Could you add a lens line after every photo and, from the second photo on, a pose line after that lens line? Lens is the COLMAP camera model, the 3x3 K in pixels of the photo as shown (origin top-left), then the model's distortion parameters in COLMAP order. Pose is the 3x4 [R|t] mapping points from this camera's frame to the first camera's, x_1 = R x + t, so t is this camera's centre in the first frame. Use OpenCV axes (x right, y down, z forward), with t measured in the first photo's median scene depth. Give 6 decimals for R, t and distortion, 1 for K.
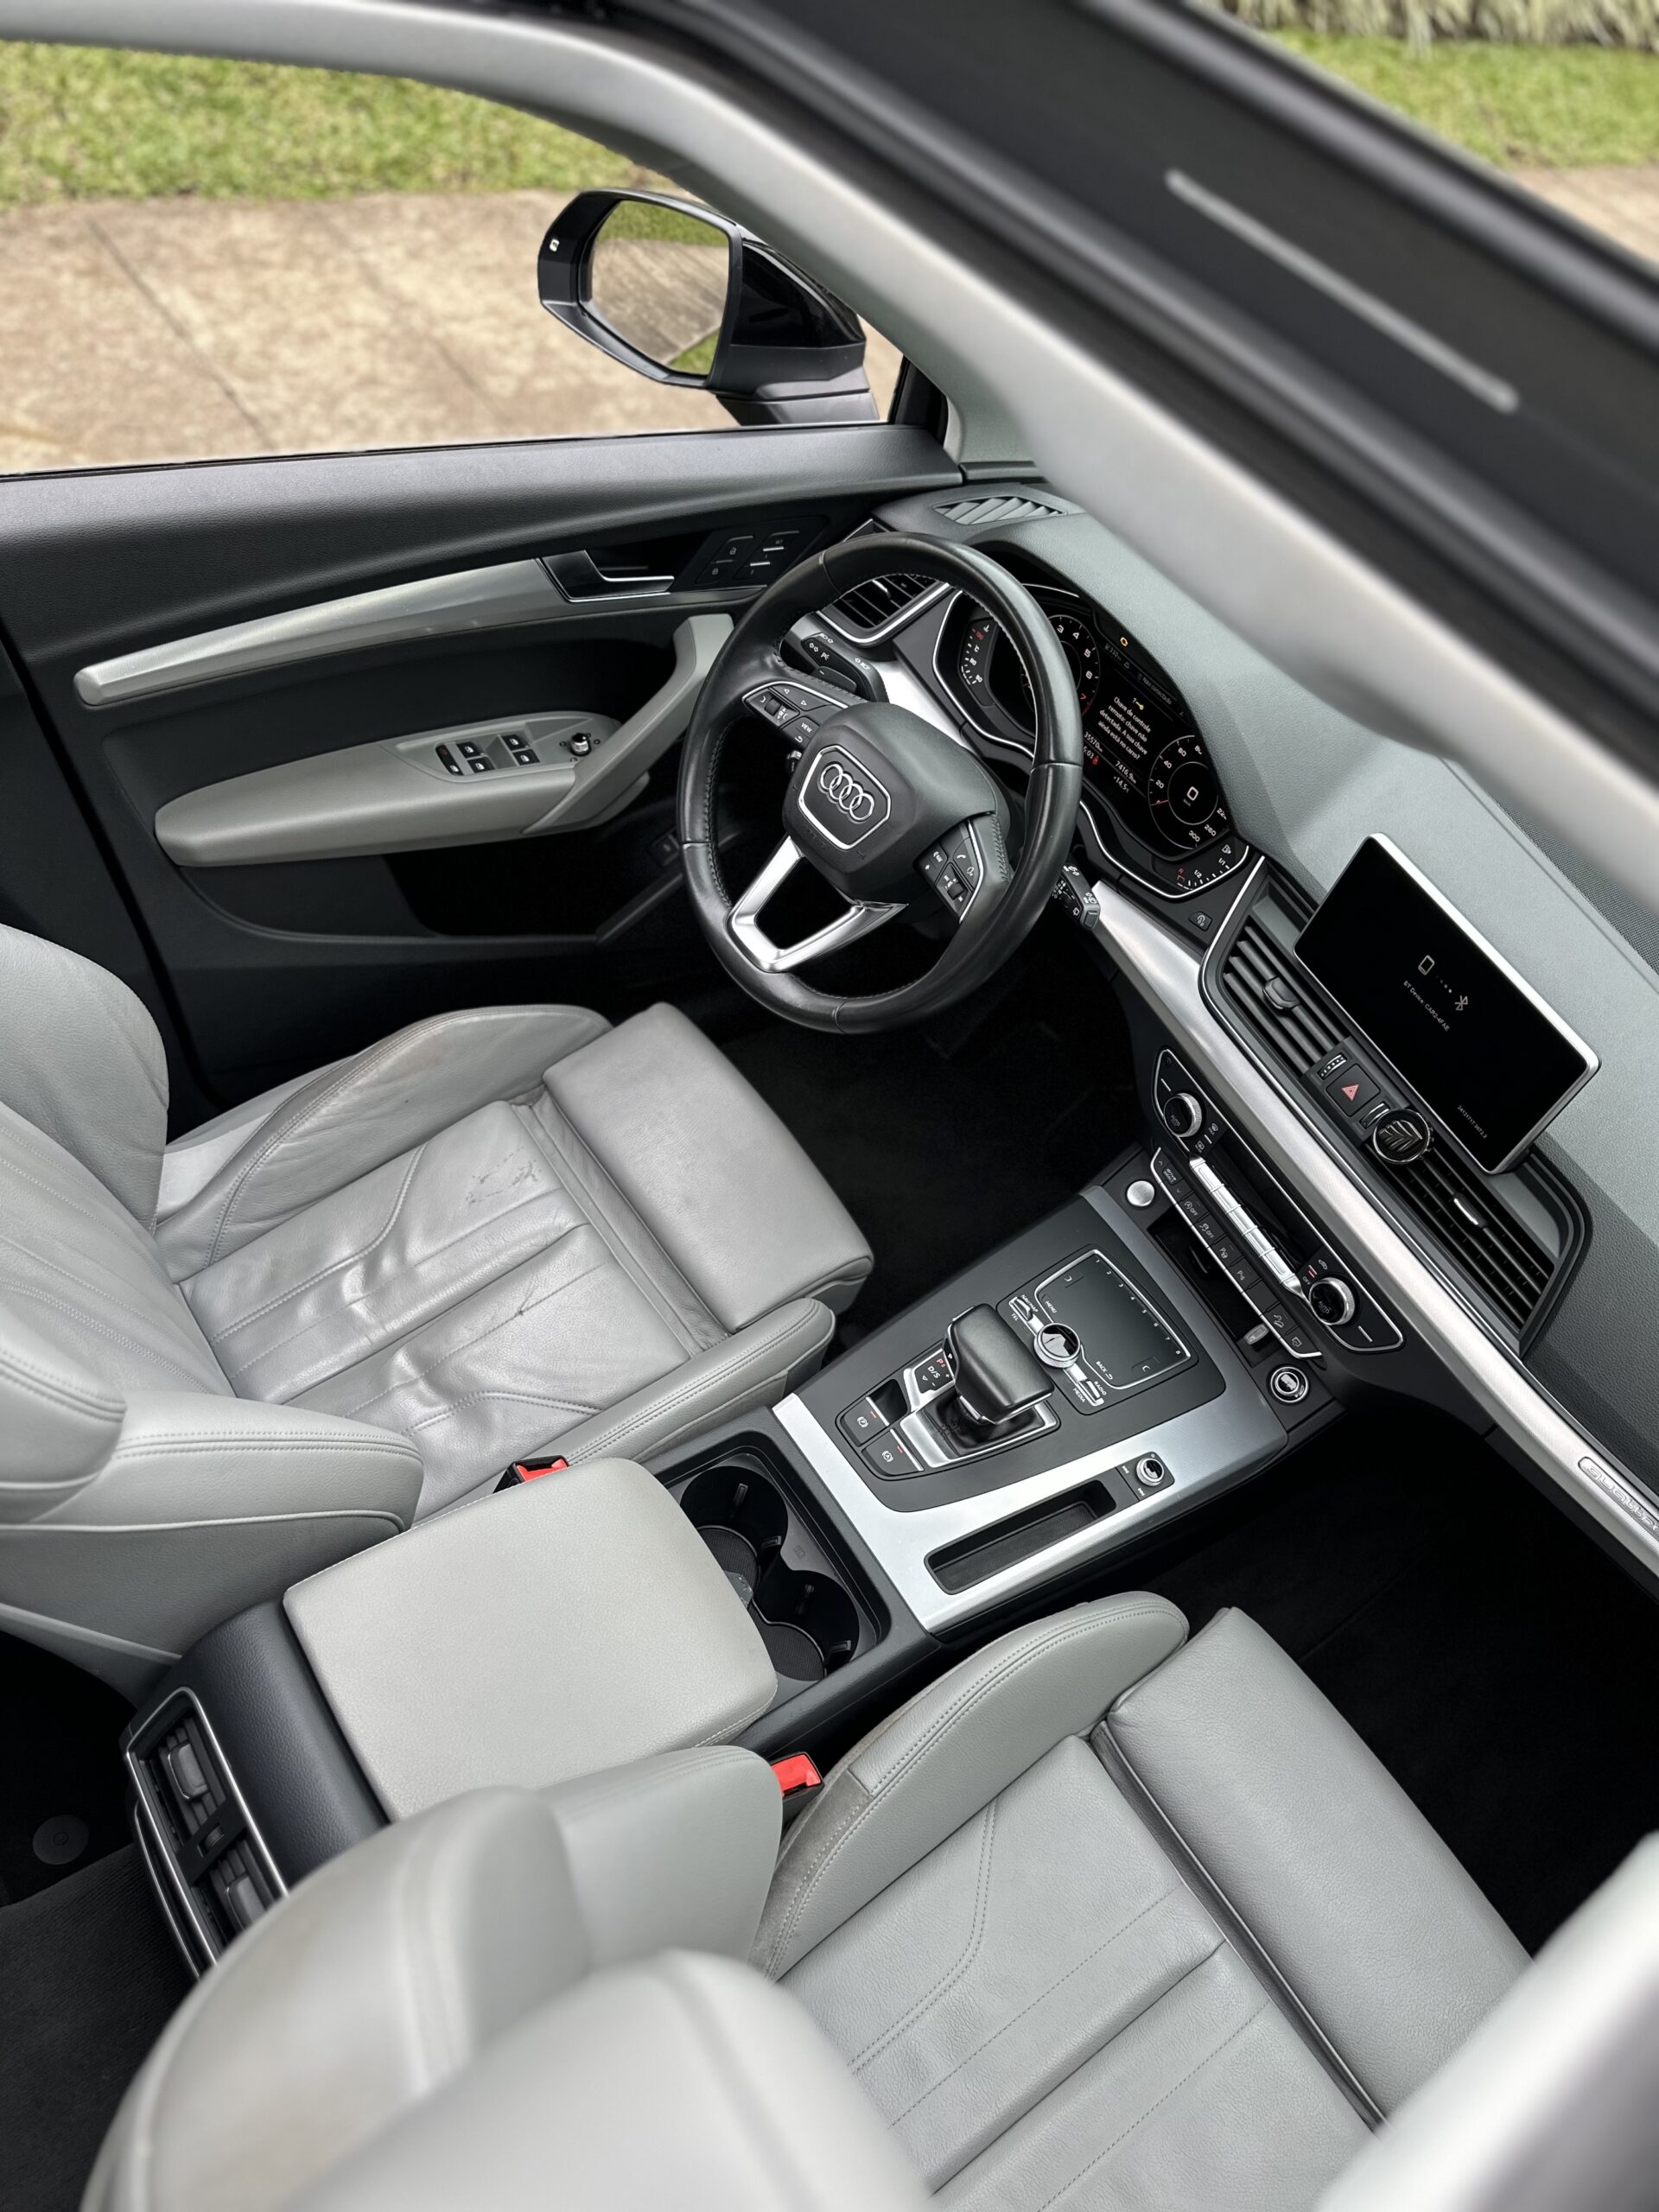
lens RADIAL K [[1534.9, 0, 829.5], [0, 1534.9, 1106.0], [0, 0, 1]] dist [0.074232, -0.176647]
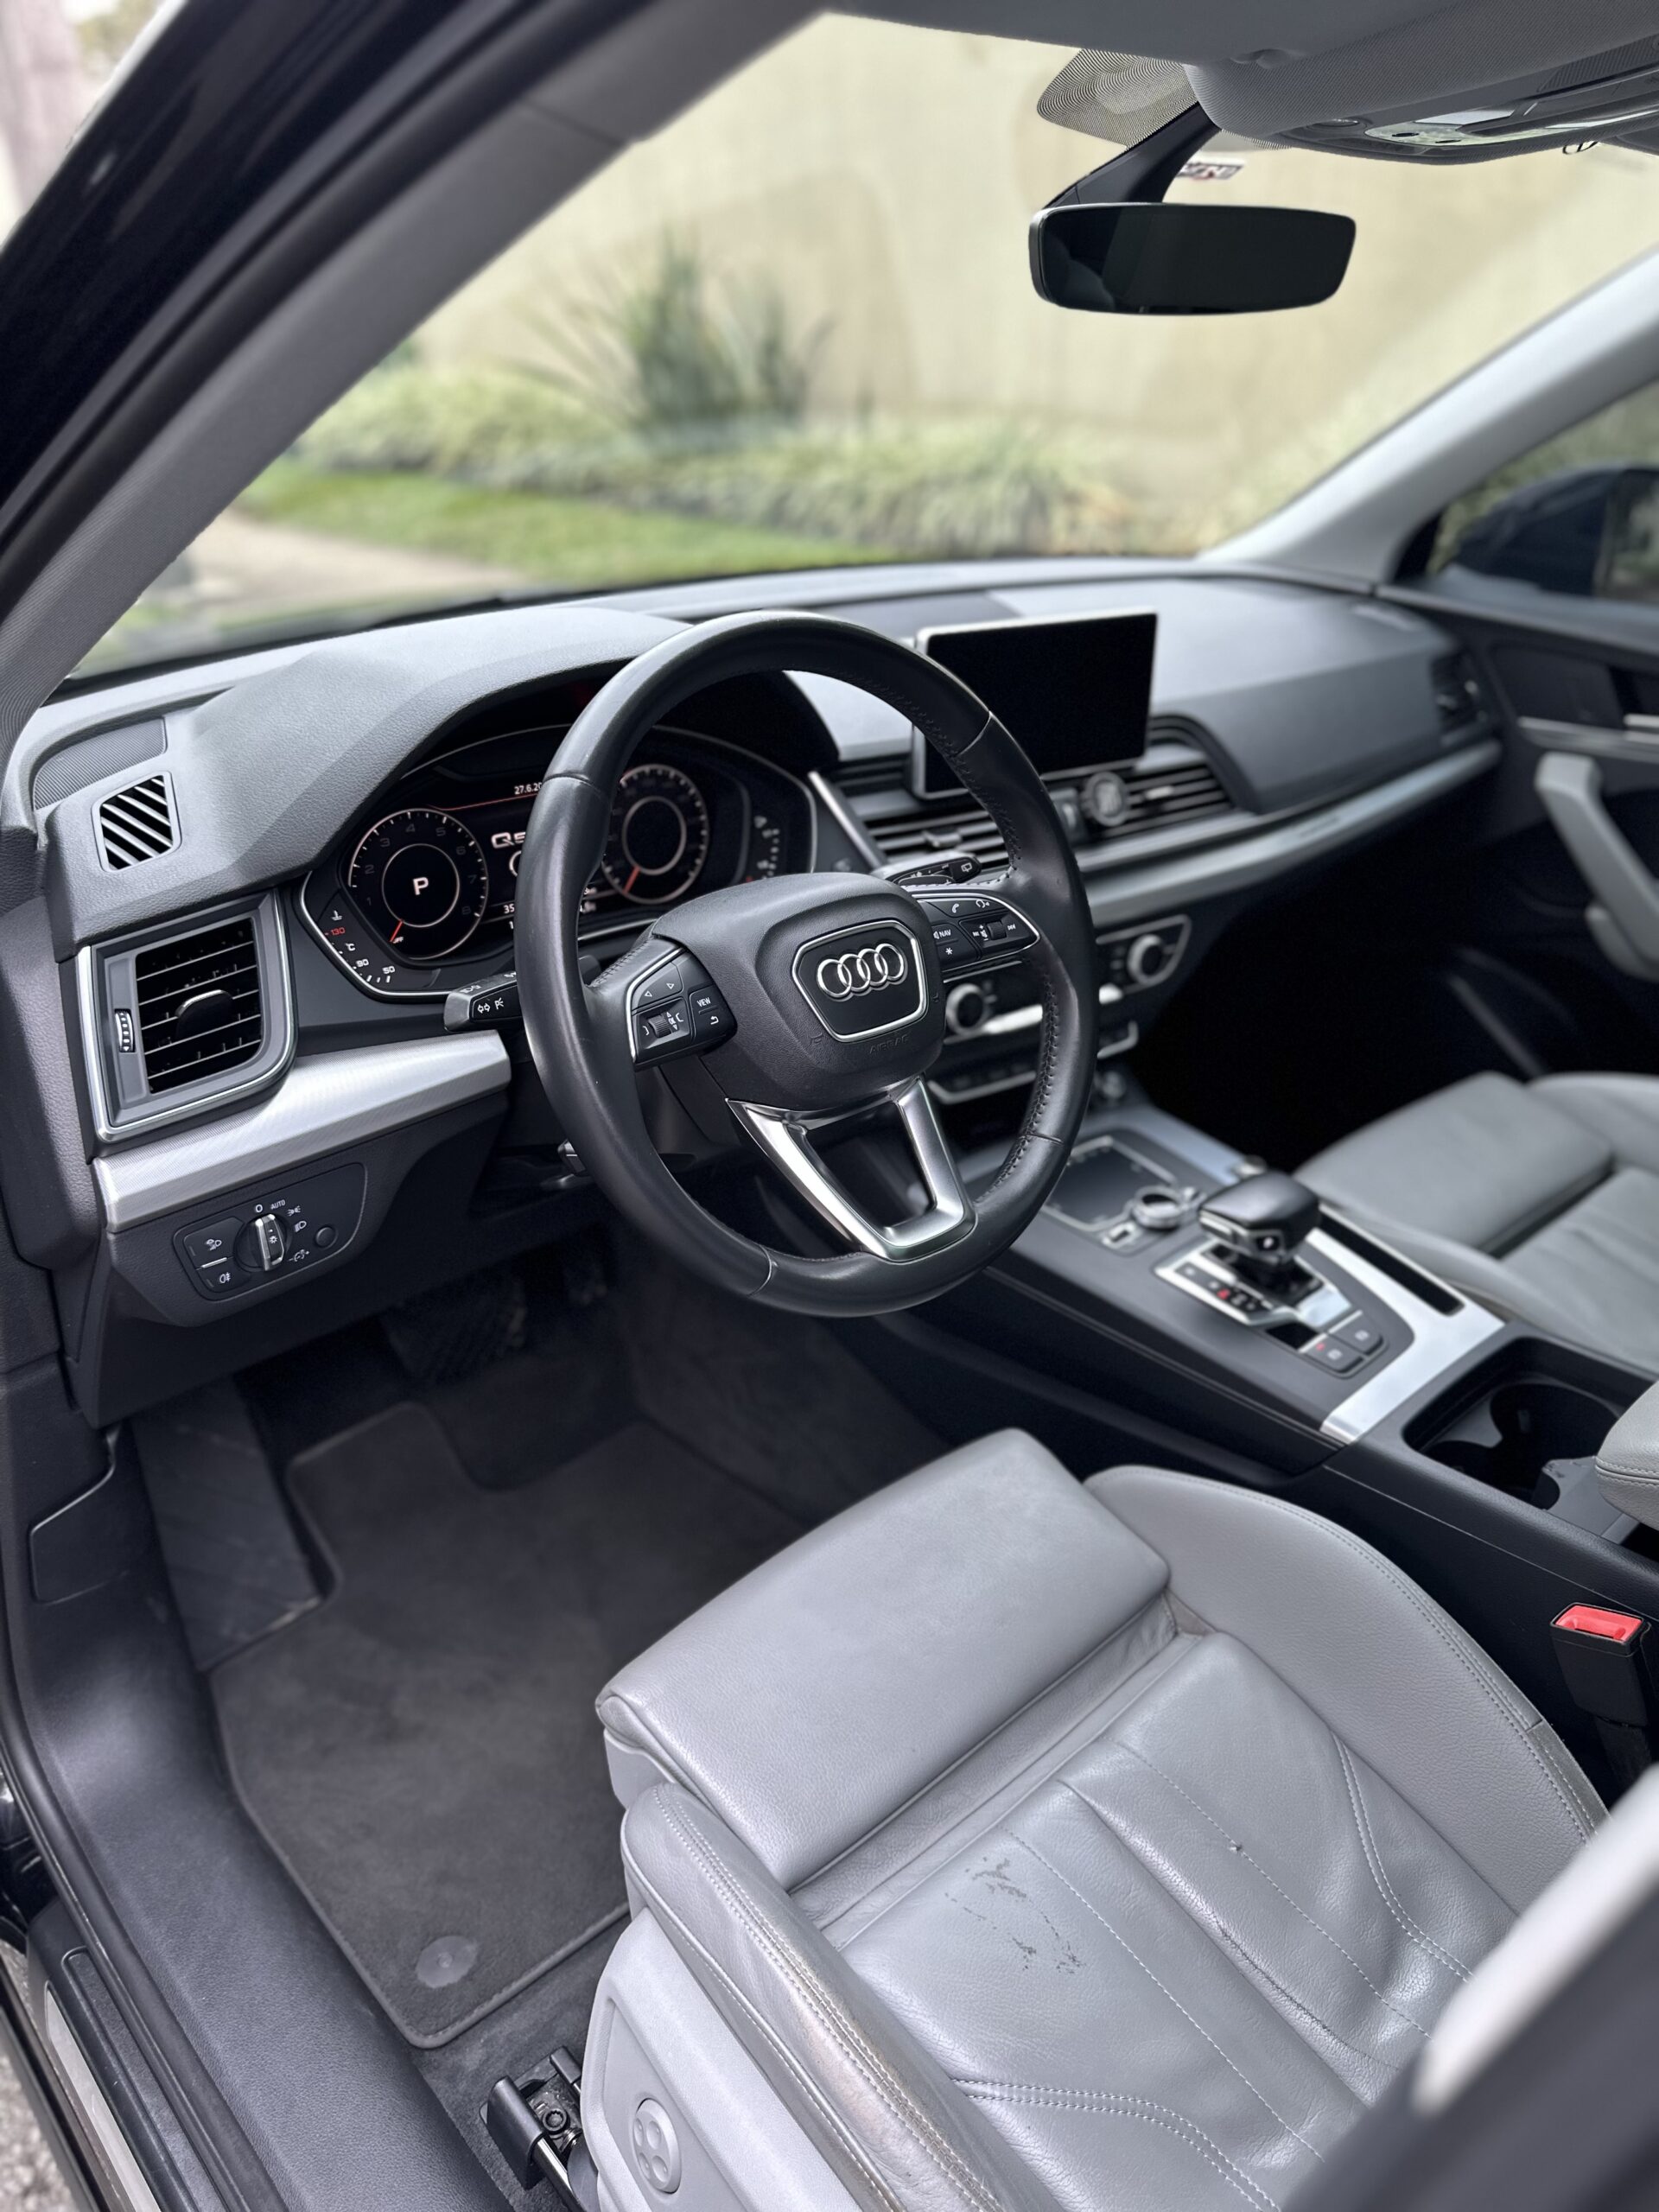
lens RADIAL K [[1534.9, 0, 829.5], [0, 1534.9, 1106.0], [0, 0, 1]] dist [0.074232, -0.176647]
pose [[-0.090665, -0.629582, 0.771626, -0.516615], [0.737652, 0.478092, 0.476757, -0.472340], [-0.669066, 0.612417, 0.421066, 0.701062]]
